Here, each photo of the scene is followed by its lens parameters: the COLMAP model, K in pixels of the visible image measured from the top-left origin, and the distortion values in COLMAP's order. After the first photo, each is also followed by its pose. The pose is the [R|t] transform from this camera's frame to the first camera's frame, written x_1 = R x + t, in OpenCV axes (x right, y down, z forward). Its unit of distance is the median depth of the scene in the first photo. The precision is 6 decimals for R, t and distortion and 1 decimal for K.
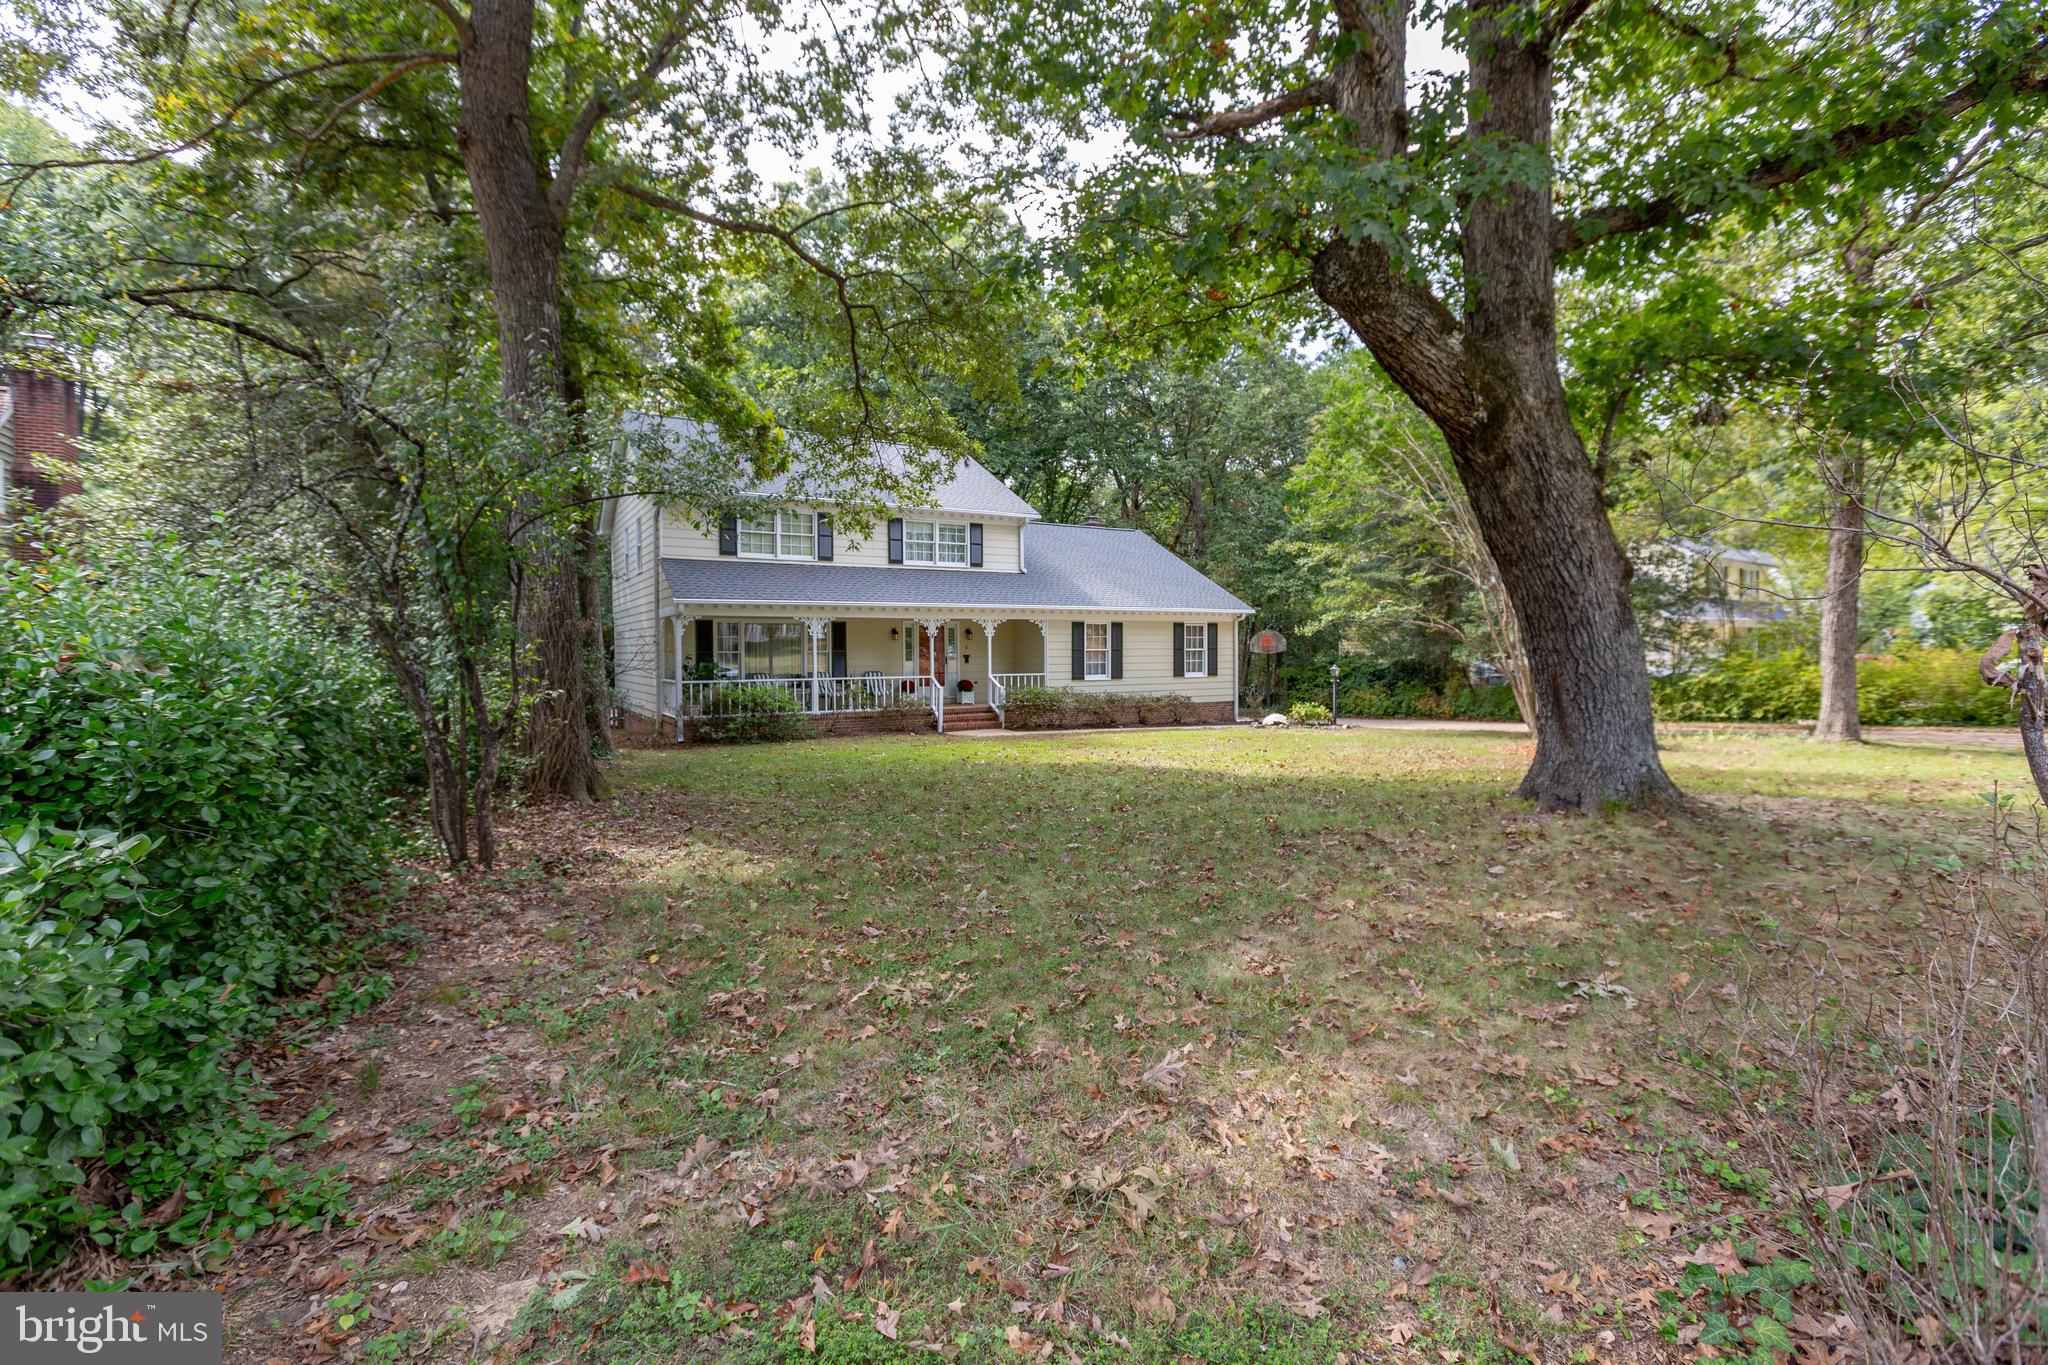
lens RADIAL K [[923.5, 0, 1021.6], [0, 923.5, 690.7], [0, 0, 1]] dist [-0.001269, -0.000215]
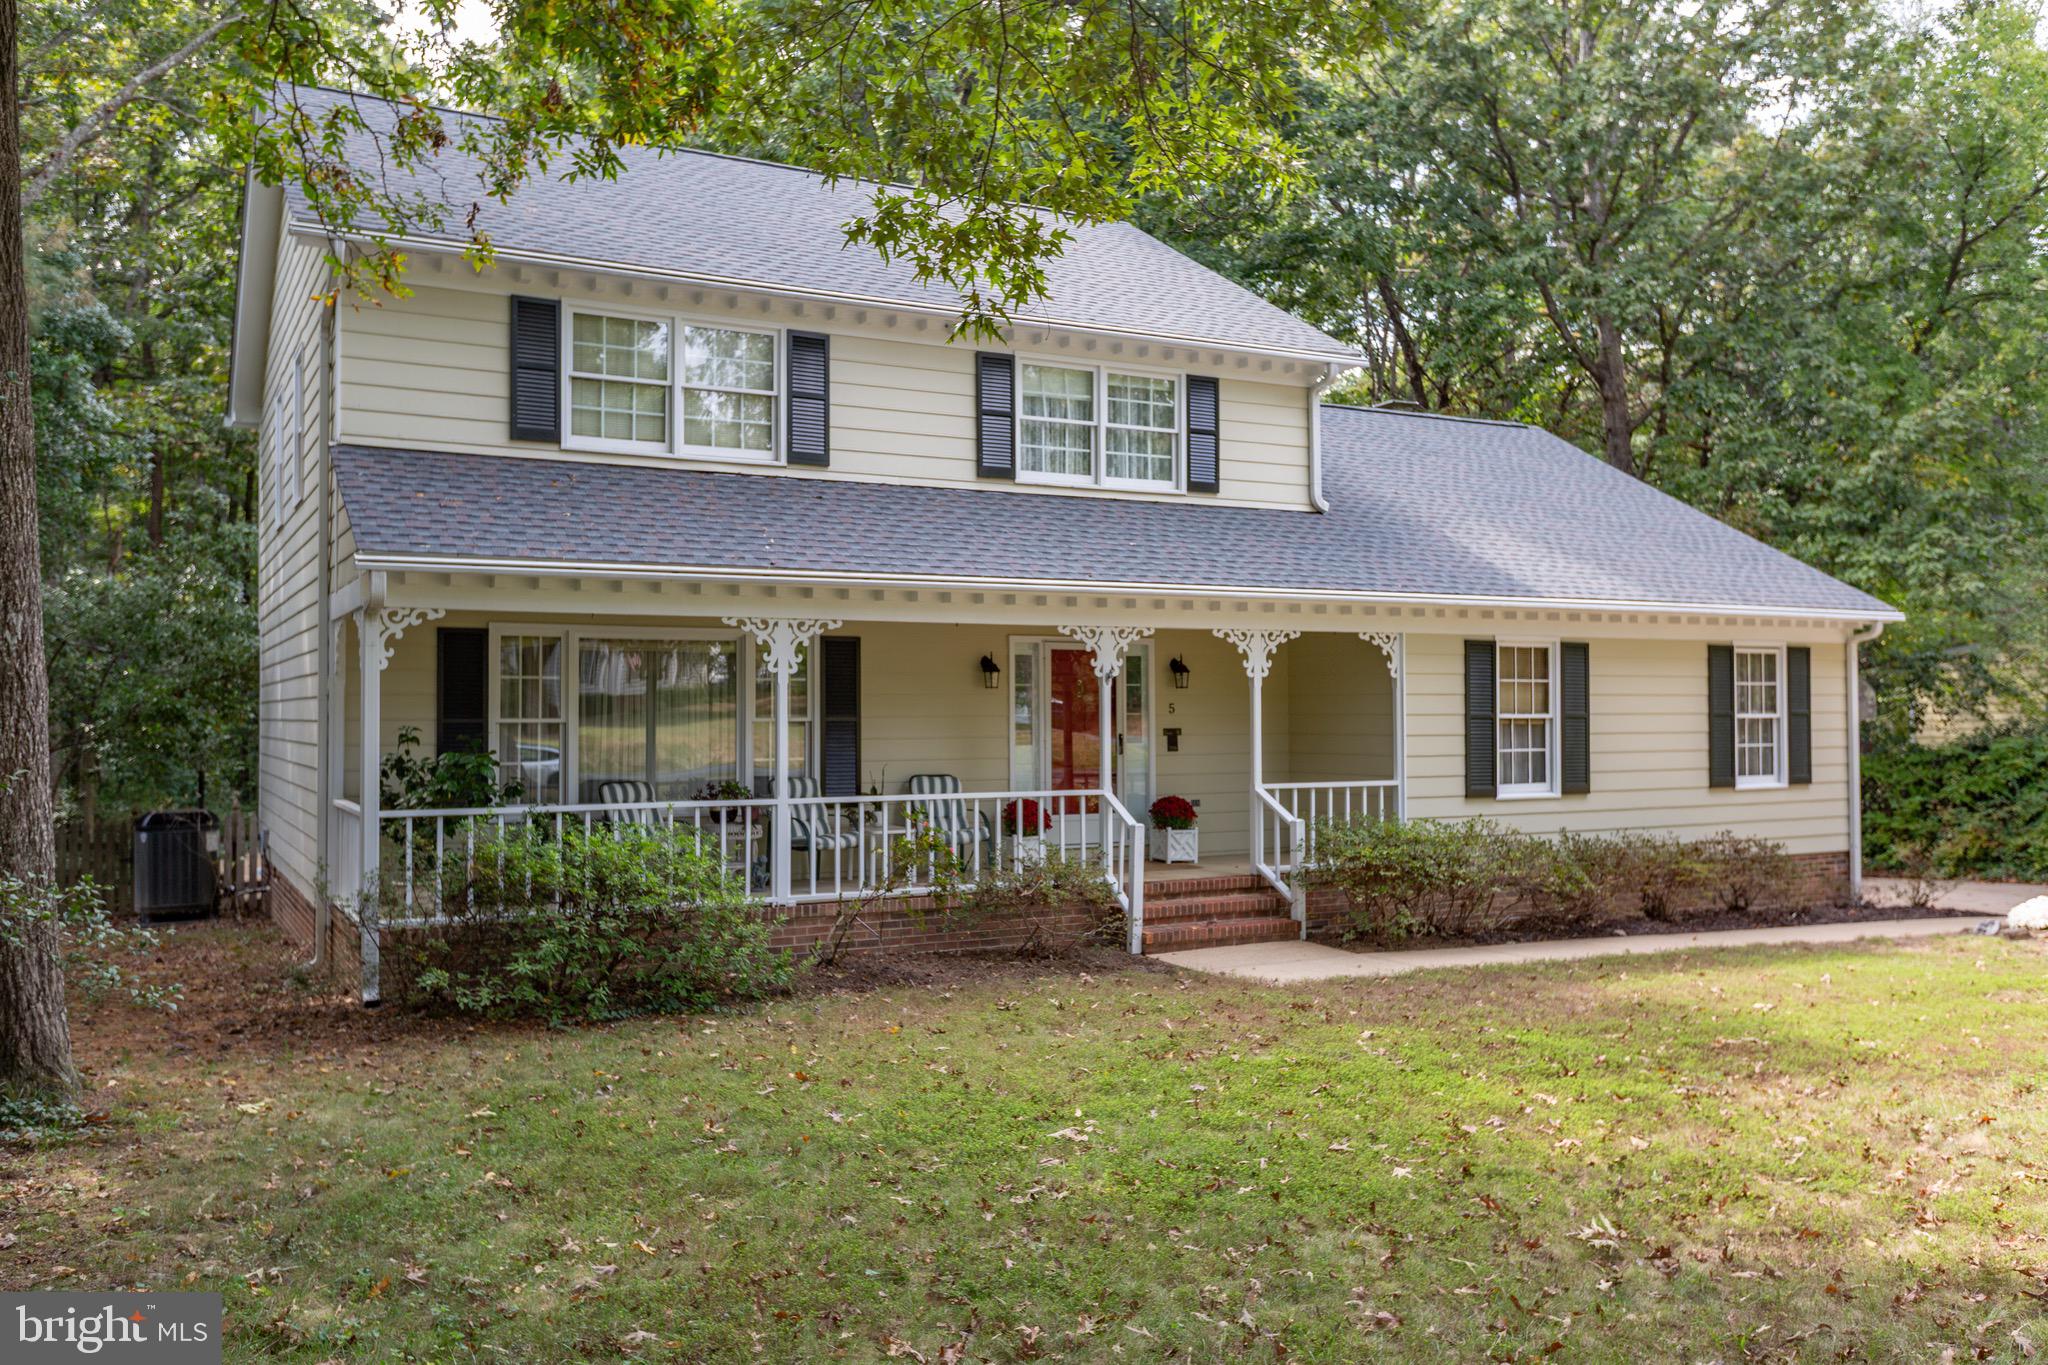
lens RADIAL K [[1596.5, 0, 1023.8], [0, 1596.5, 733.6], [0, 0, 1]] dist [0.040839, 0.000319]
pose [[0.999399, 0.004339, -0.034379, -0.103649], [-0.005395, 0.999515, -0.030678, -0.017612], [0.034230, 0.030845, 0.998938, 0.374800]]
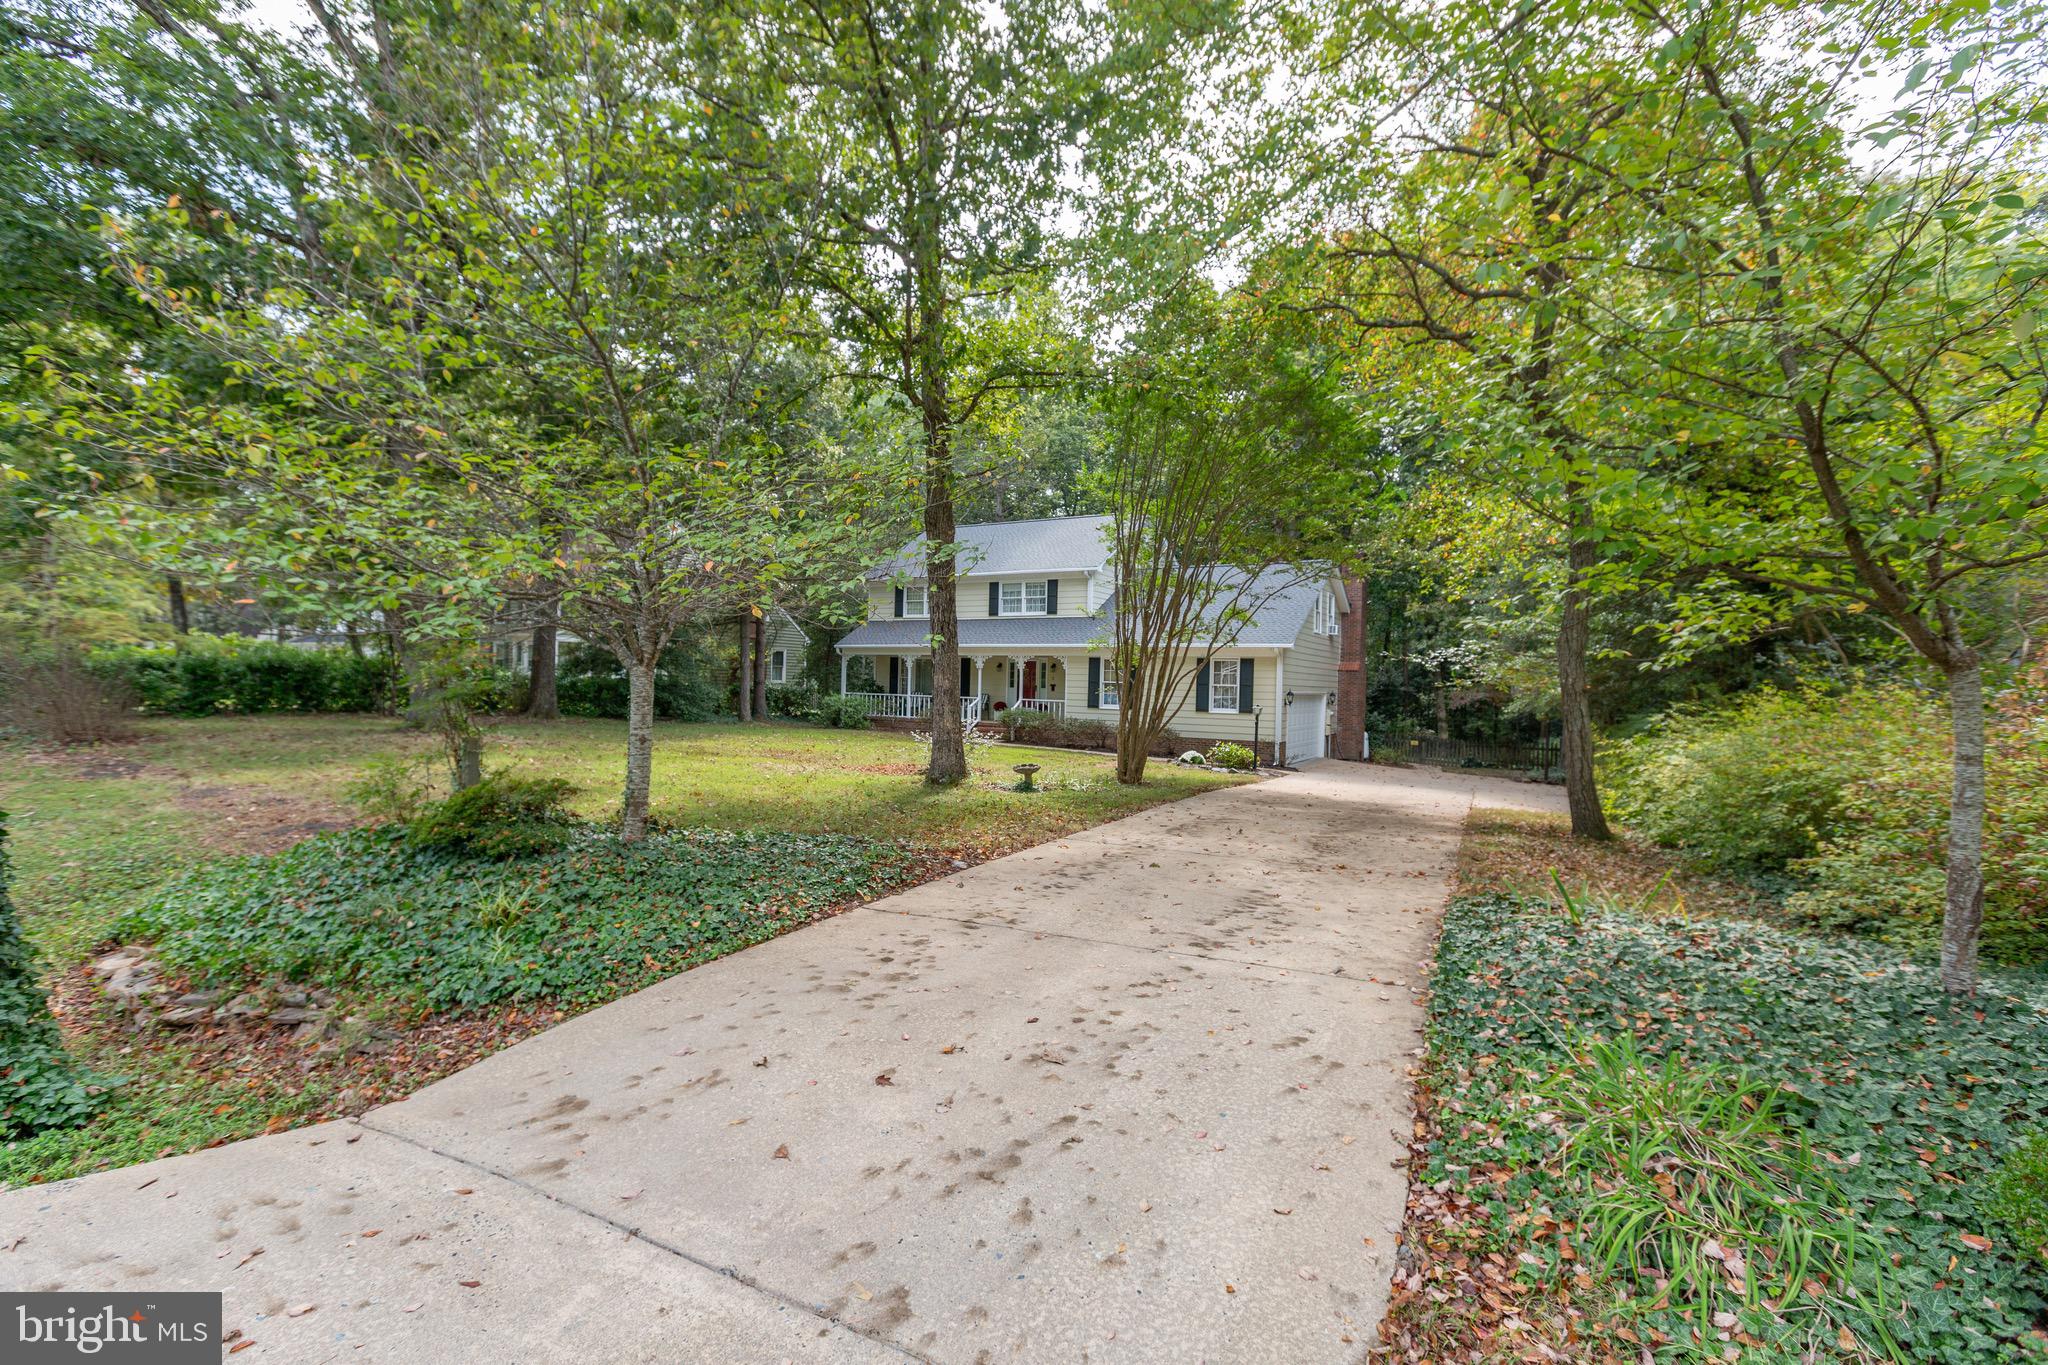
lens RADIAL K [[923.5, 0, 1021.6], [0, 923.5, 690.7], [0, 0, 1]] dist [-0.001269, -0.000215]
pose [[0.504724, 0.031078, -0.862721, 1.062156], [-0.058392, 0.998292, 0.001800, -0.032112], [0.861304, 0.049467, 0.505677, 0.356691]]
